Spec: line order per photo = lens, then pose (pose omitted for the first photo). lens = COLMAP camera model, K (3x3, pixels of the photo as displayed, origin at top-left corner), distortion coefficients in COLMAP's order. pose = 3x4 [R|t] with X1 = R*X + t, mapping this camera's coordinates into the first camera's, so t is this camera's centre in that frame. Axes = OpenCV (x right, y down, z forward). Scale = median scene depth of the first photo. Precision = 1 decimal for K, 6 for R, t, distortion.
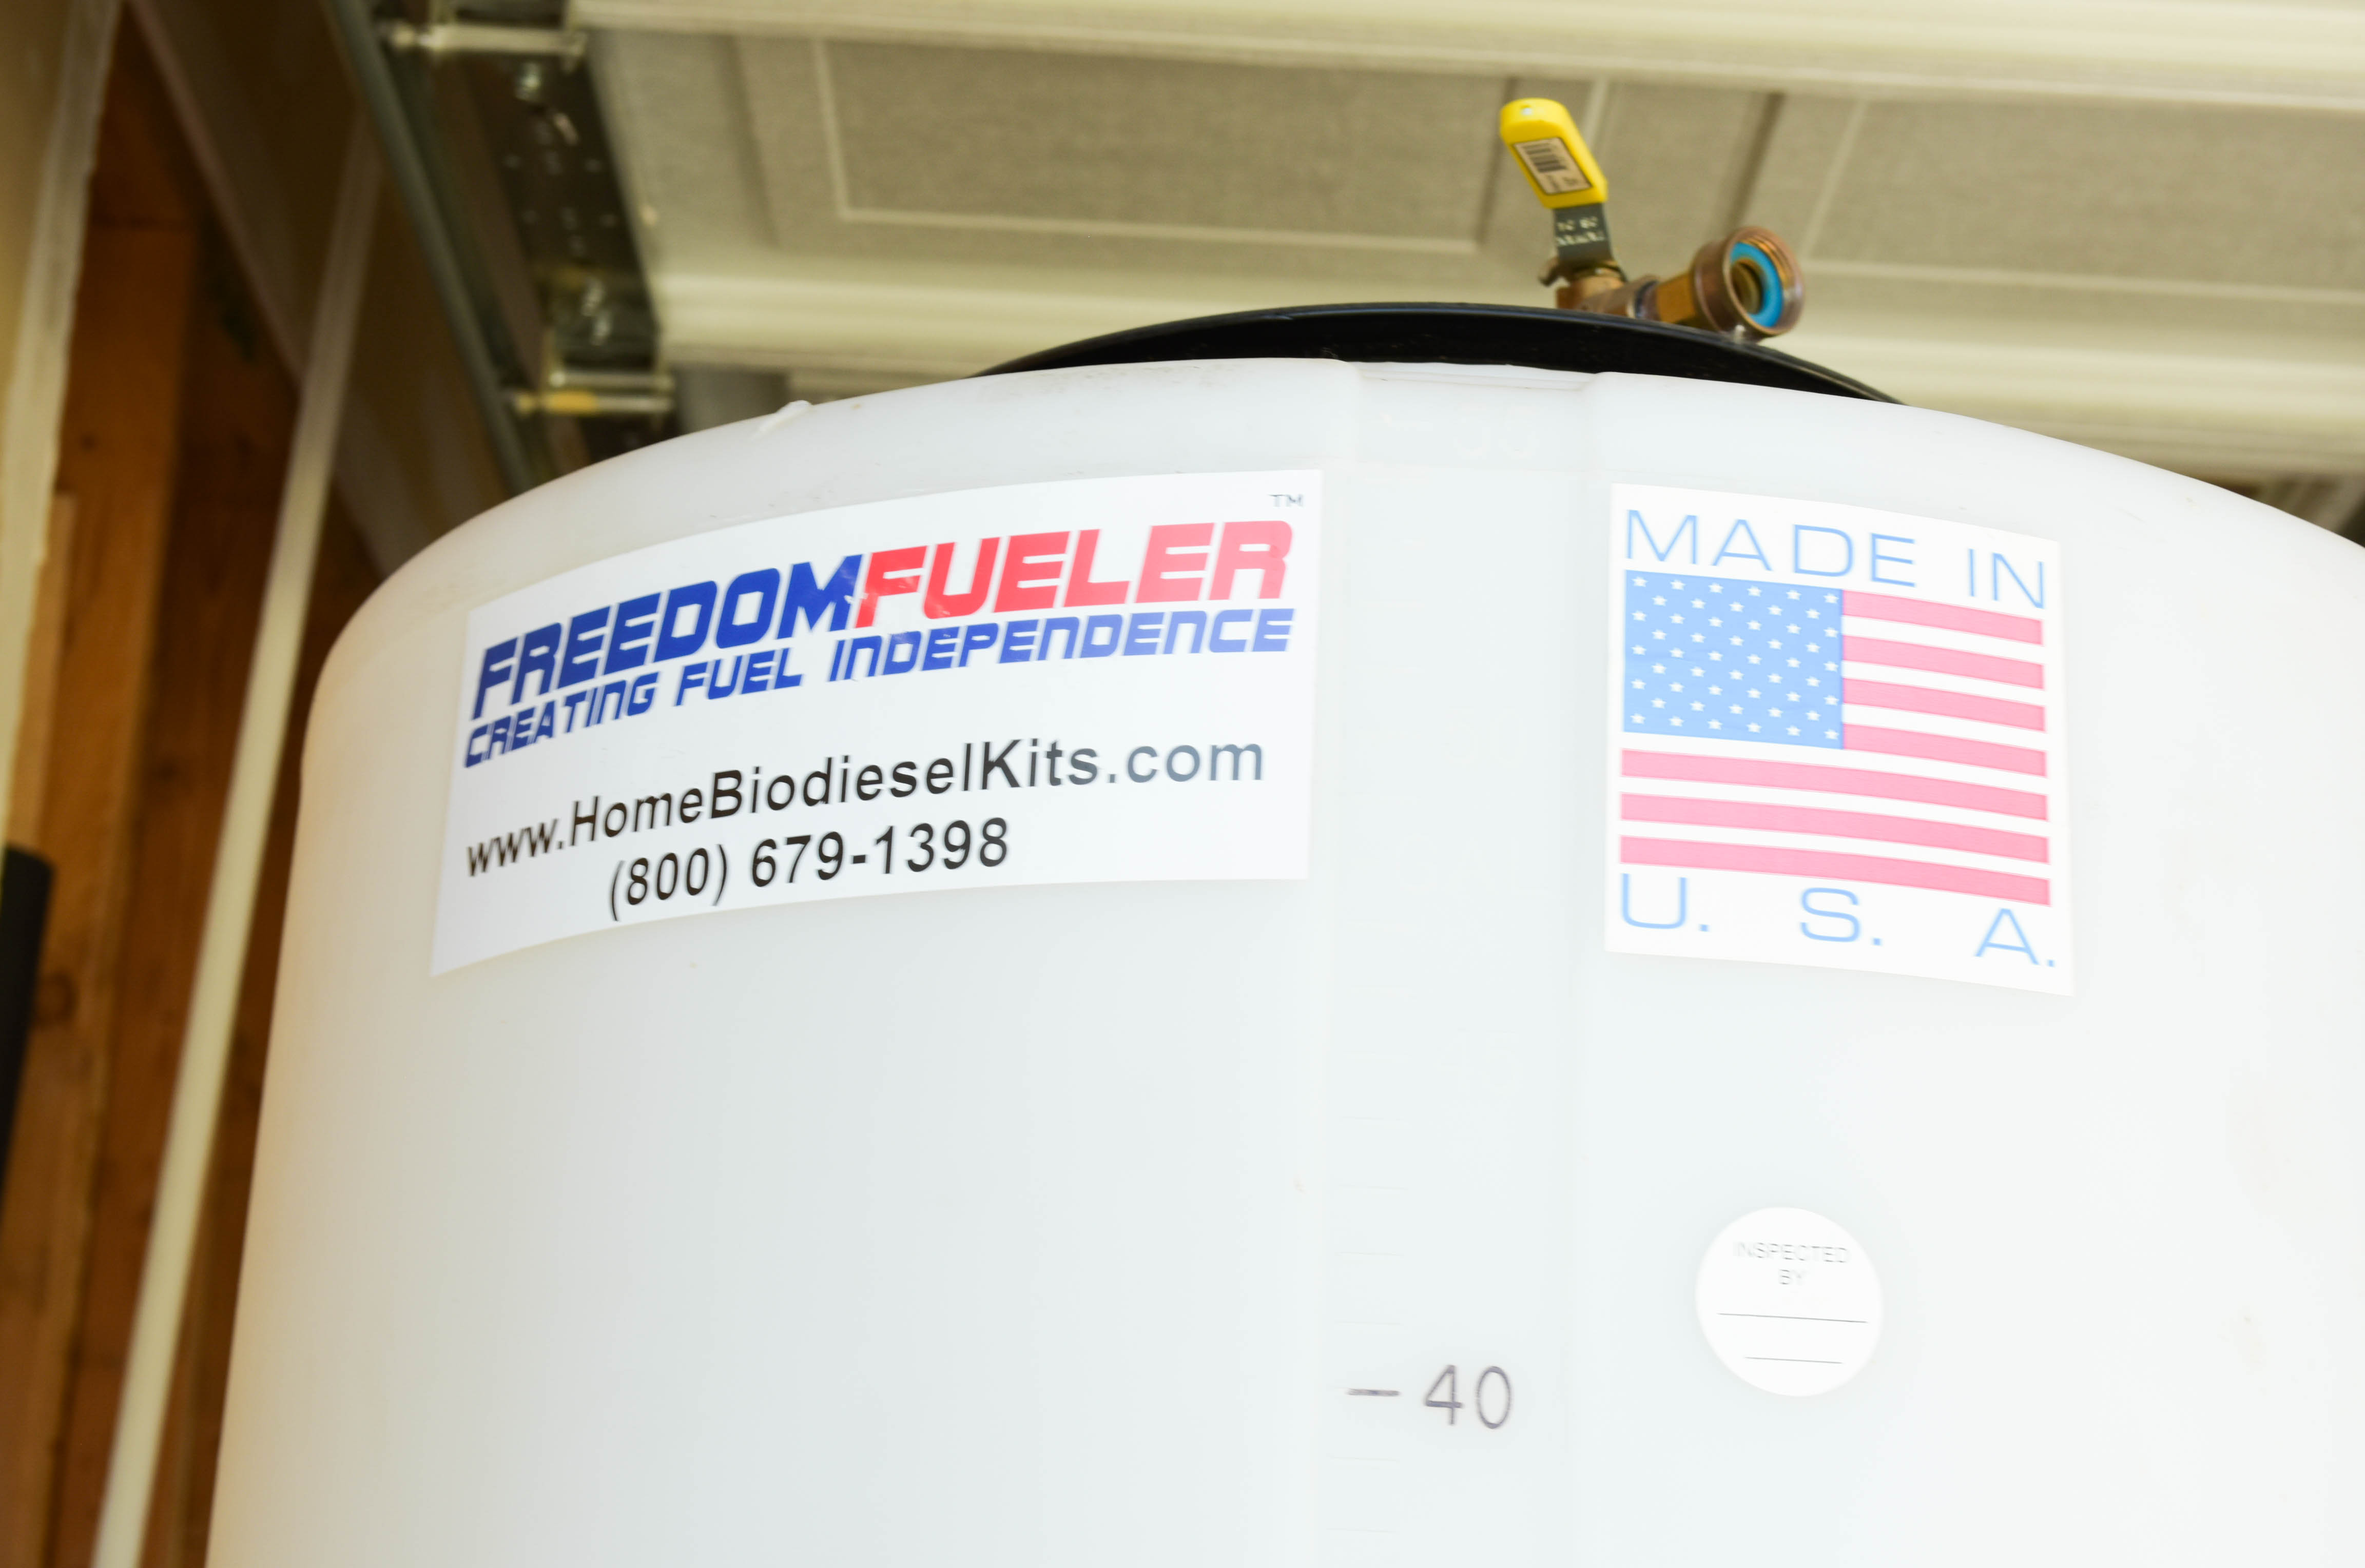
lens RADIAL K [[4210.0, 0, 1183.2], [0, 4210.0, 791.8], [0, 0, 1]] dist [-0.031909, 0.000000]
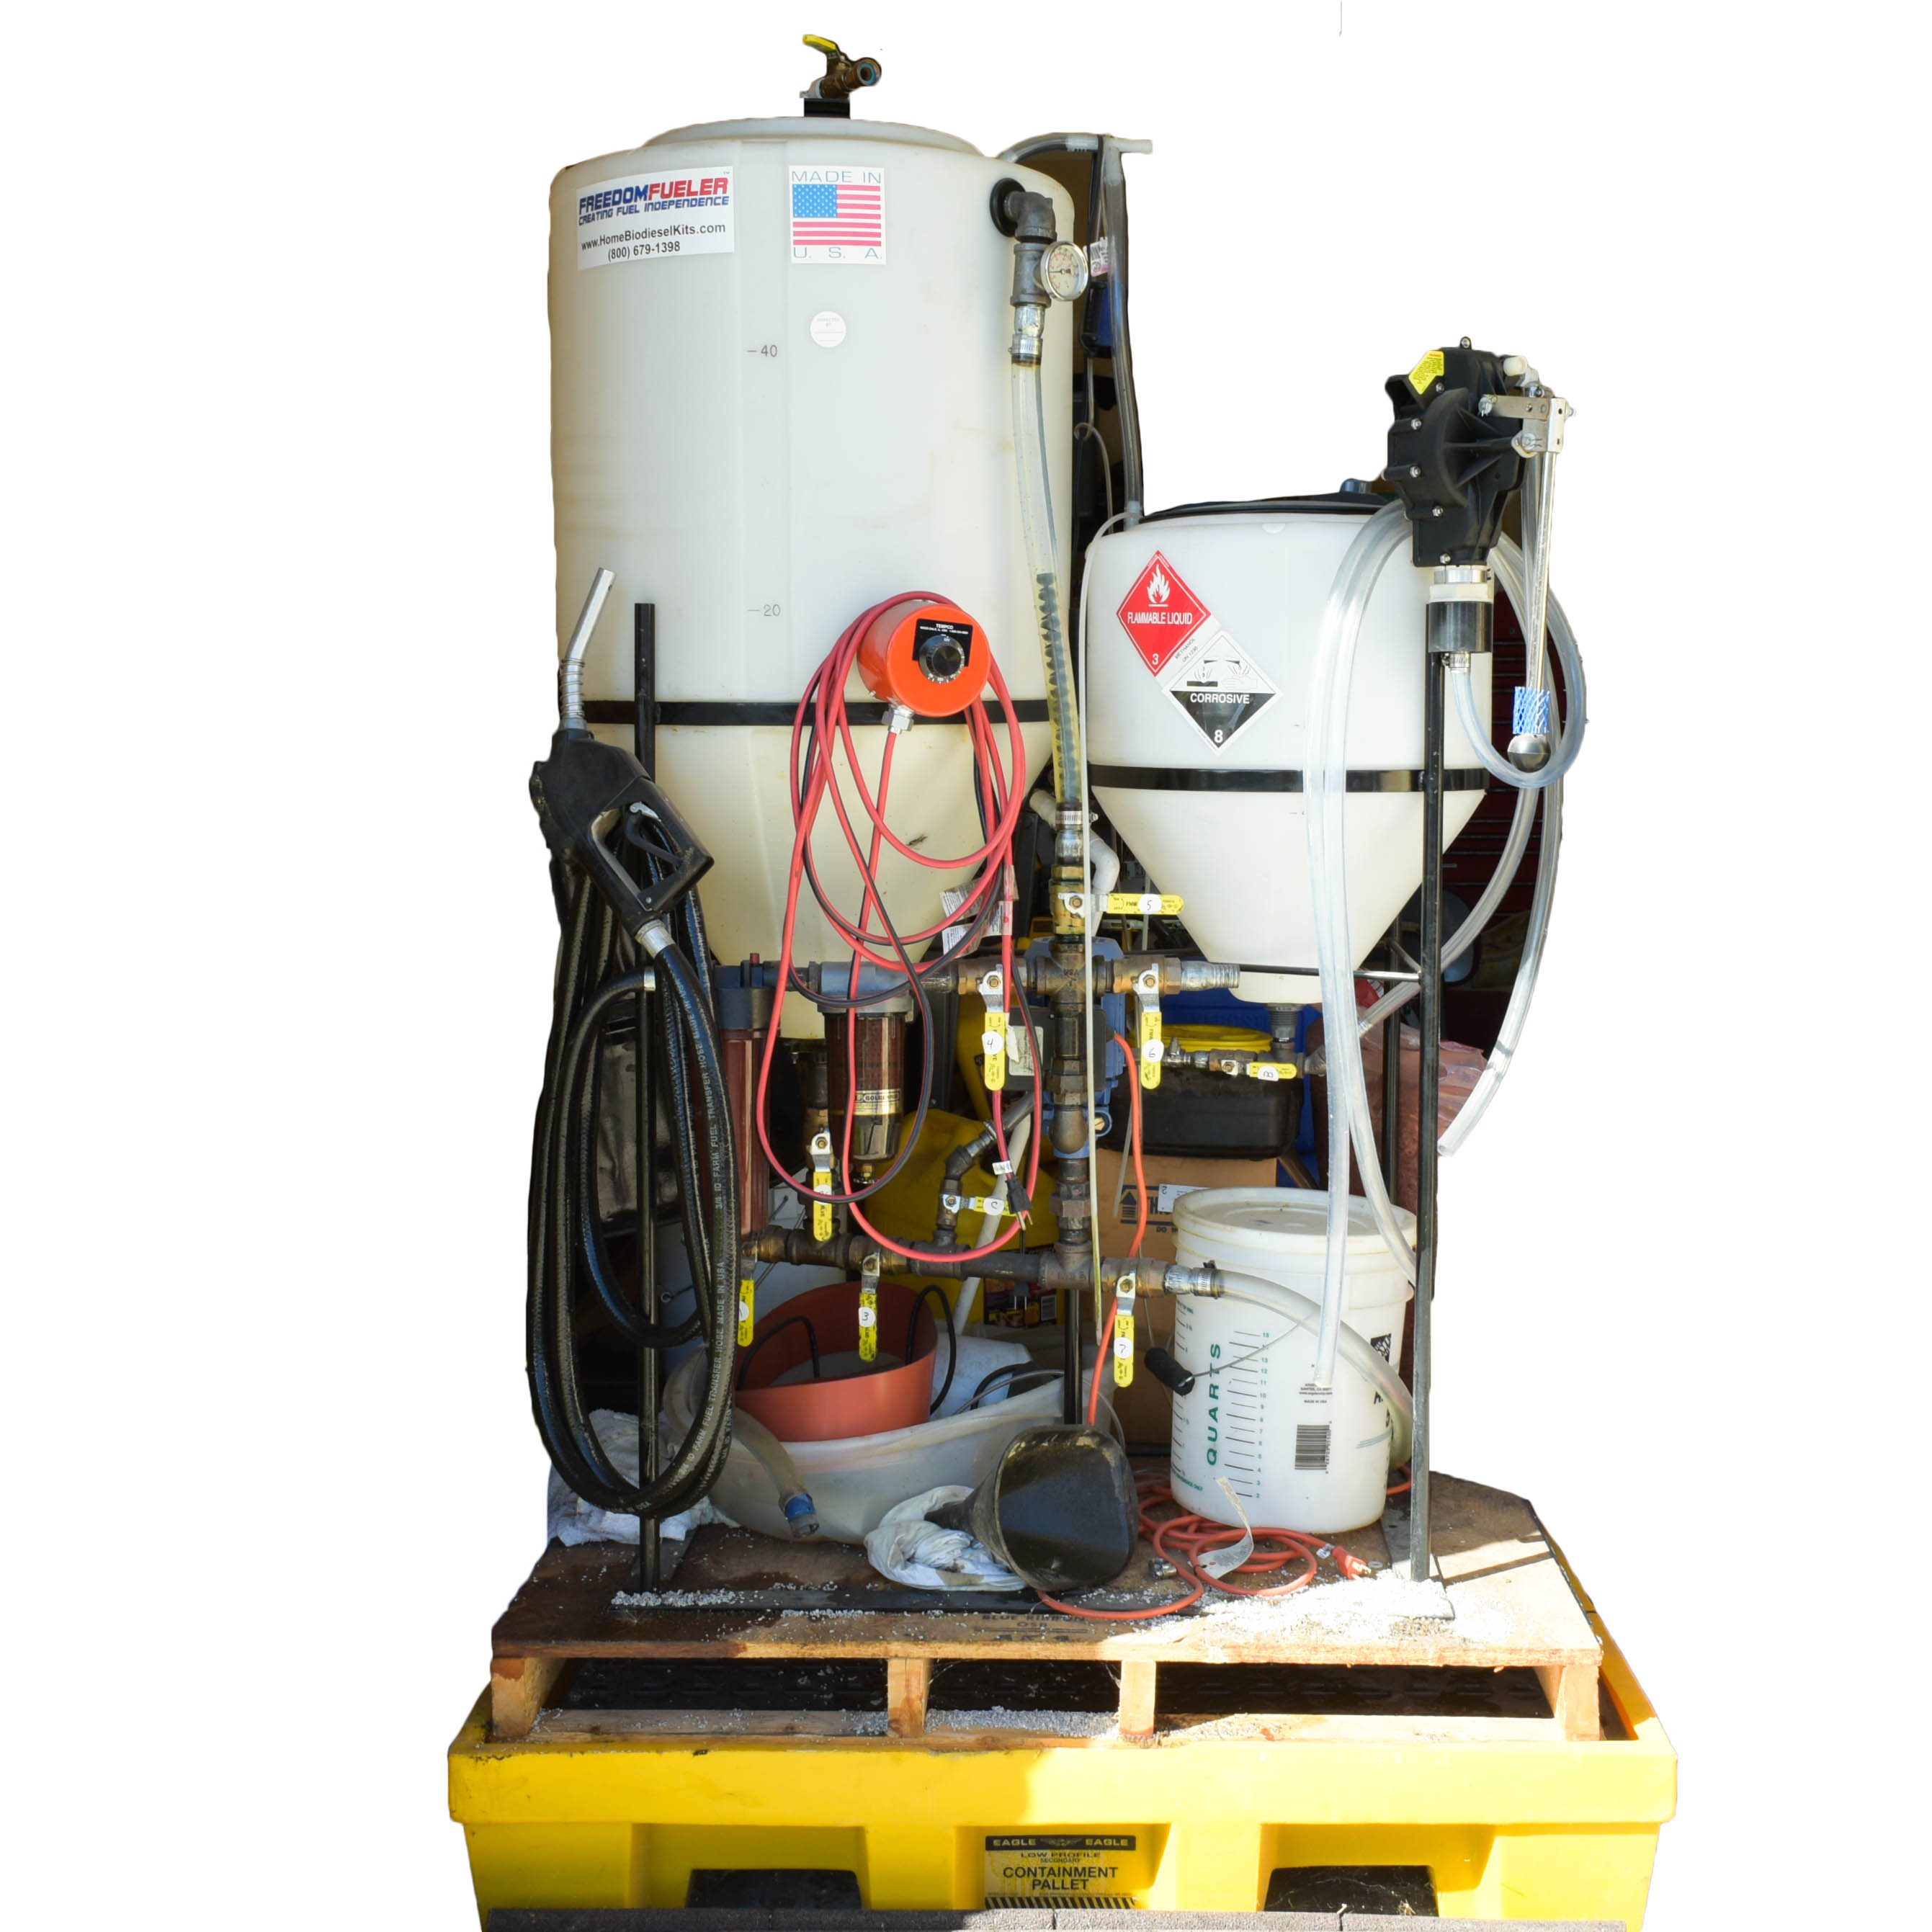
lens RADIAL K [[2338.1, 0, 1066.7], [0, 2338.1, 893.5], [0, 0, 1]] dist [-0.011148, 0.000000]
pose [[0.997464, -0.044447, -0.055580, 0.549641], [0.062989, 0.914855, 0.398839, -0.369813], [0.033121, -0.401329, 0.915335, -1.906632]]
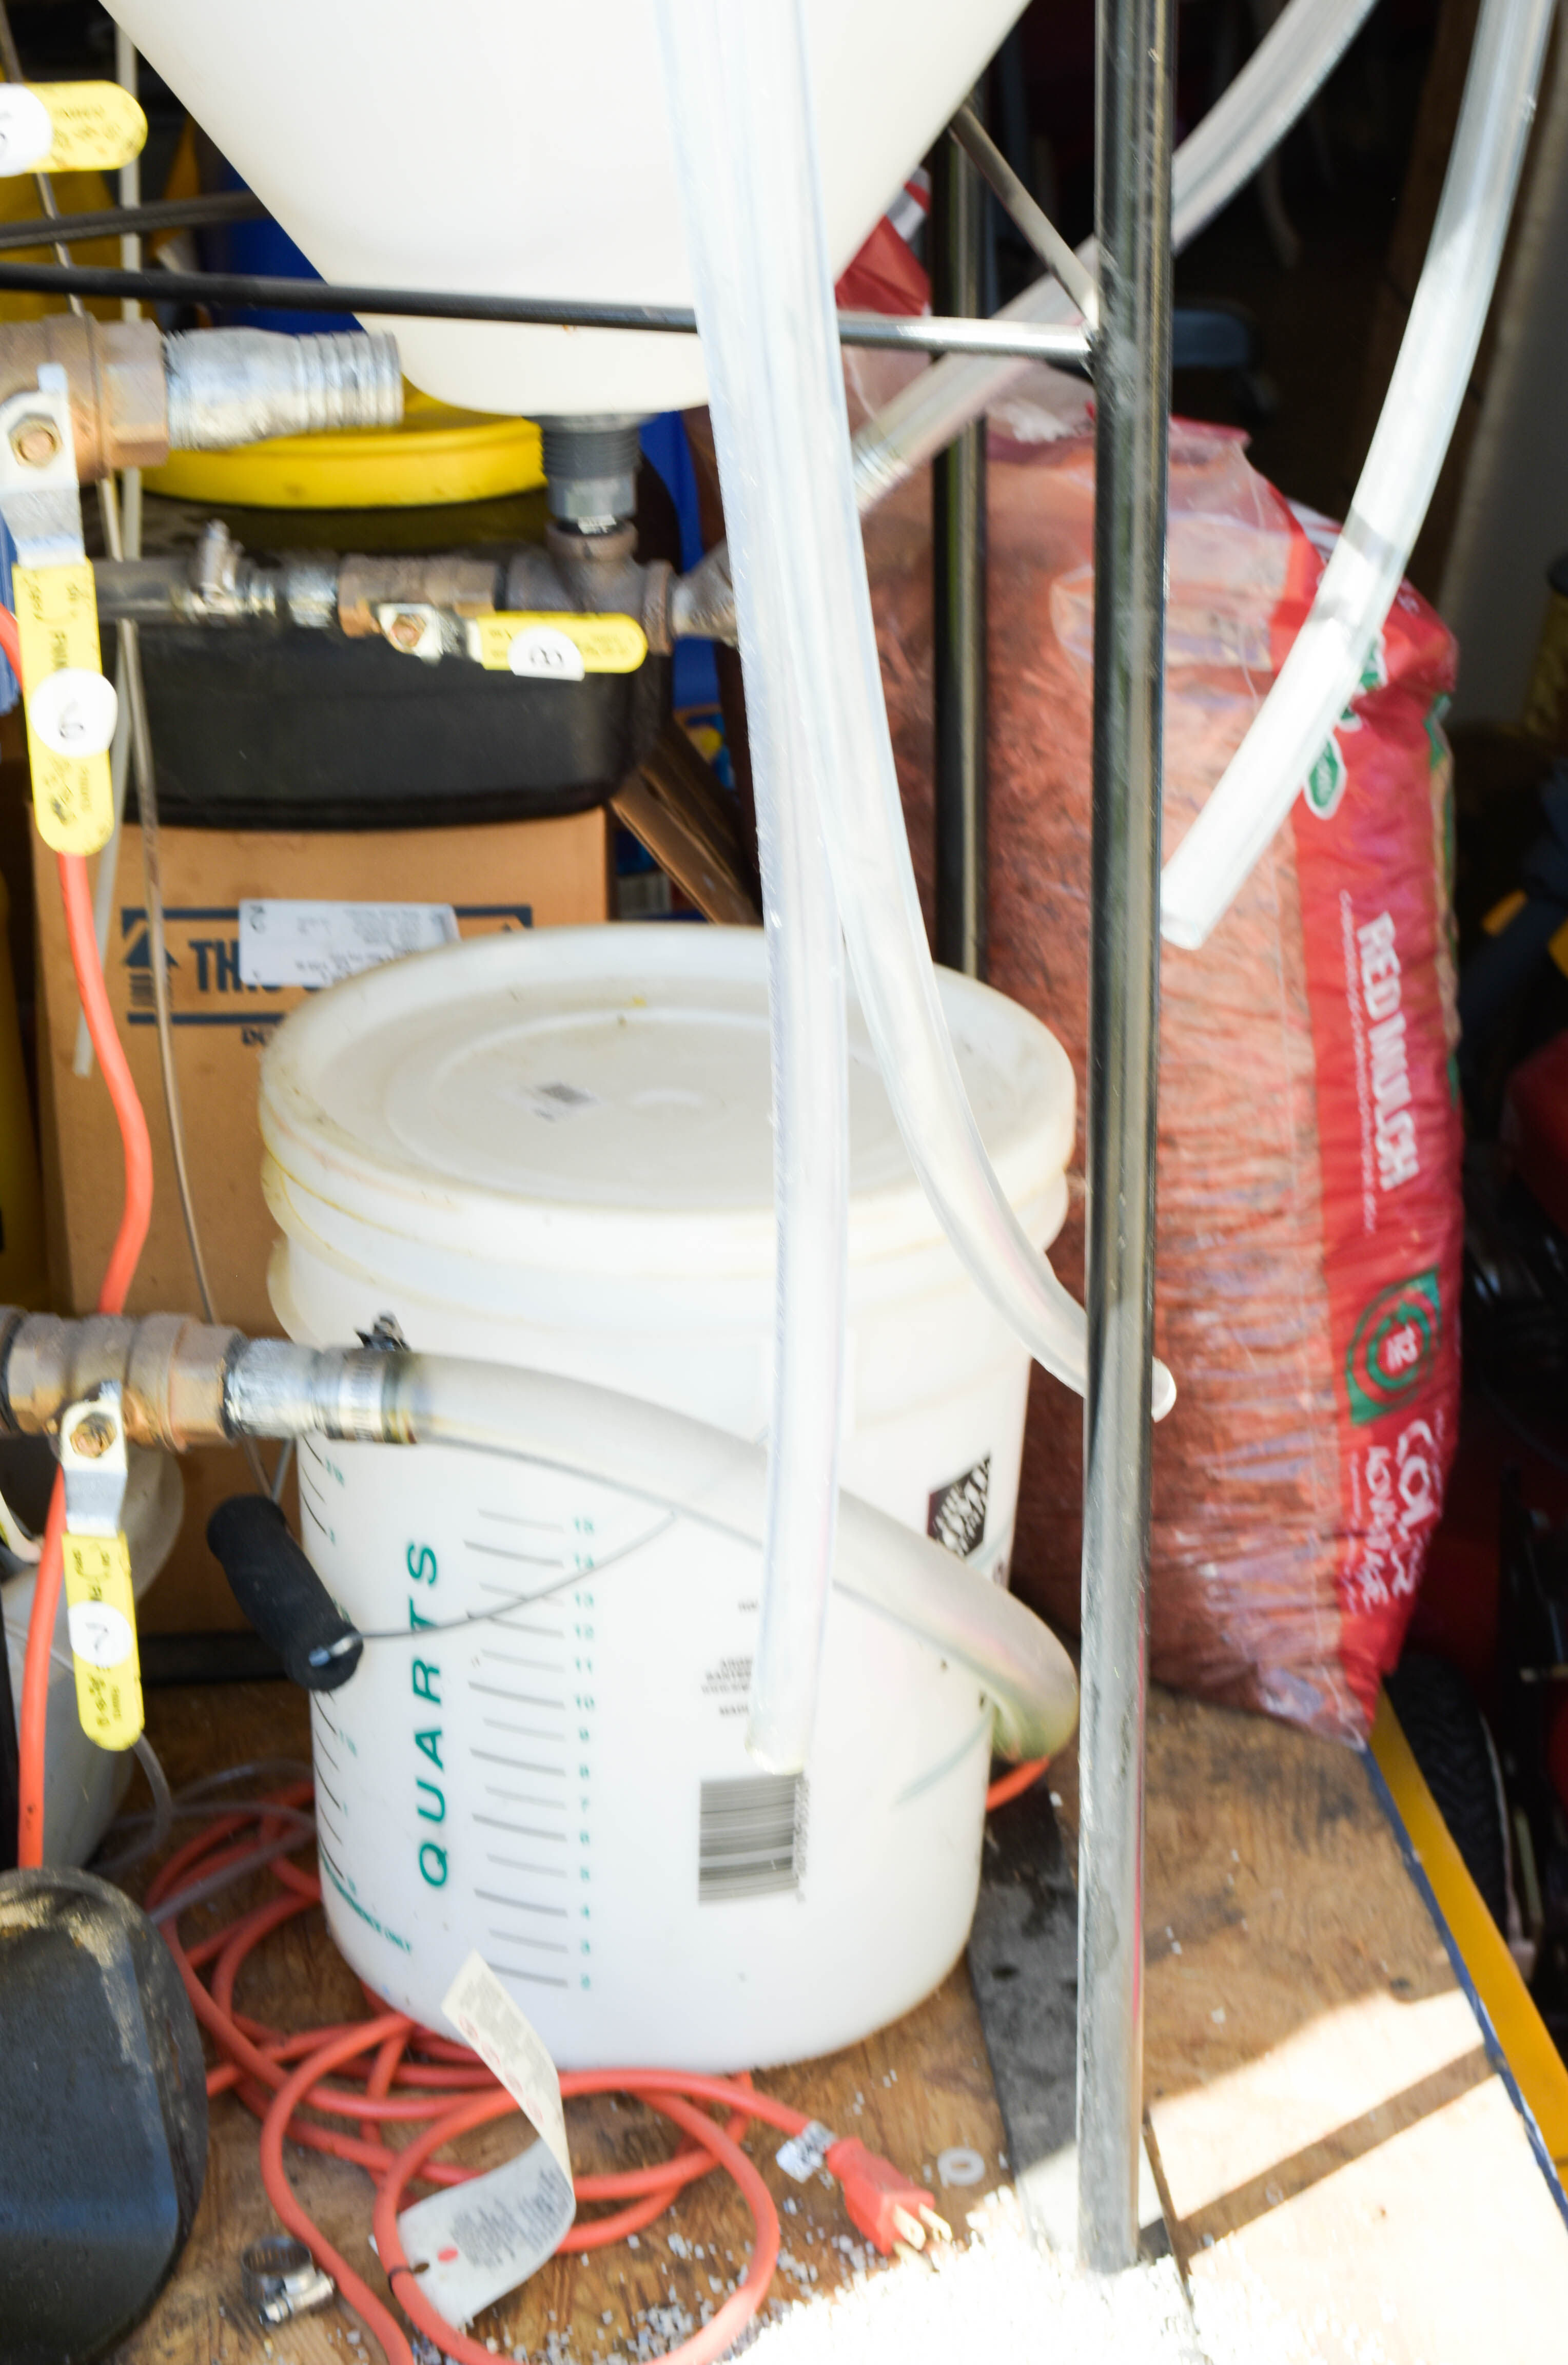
lens RADIAL K [[4210.0, 0, 790.6], [0, 4210.0, 1181.2], [0, 0, 1]] dist [-0.031909, 0.000000]
pose [[0.994506, -0.097724, 0.037531, 0.648799], [0.045072, 0.723314, 0.689047, 0.176582], [-0.094483, -0.683570, 0.723744, -0.401475]]
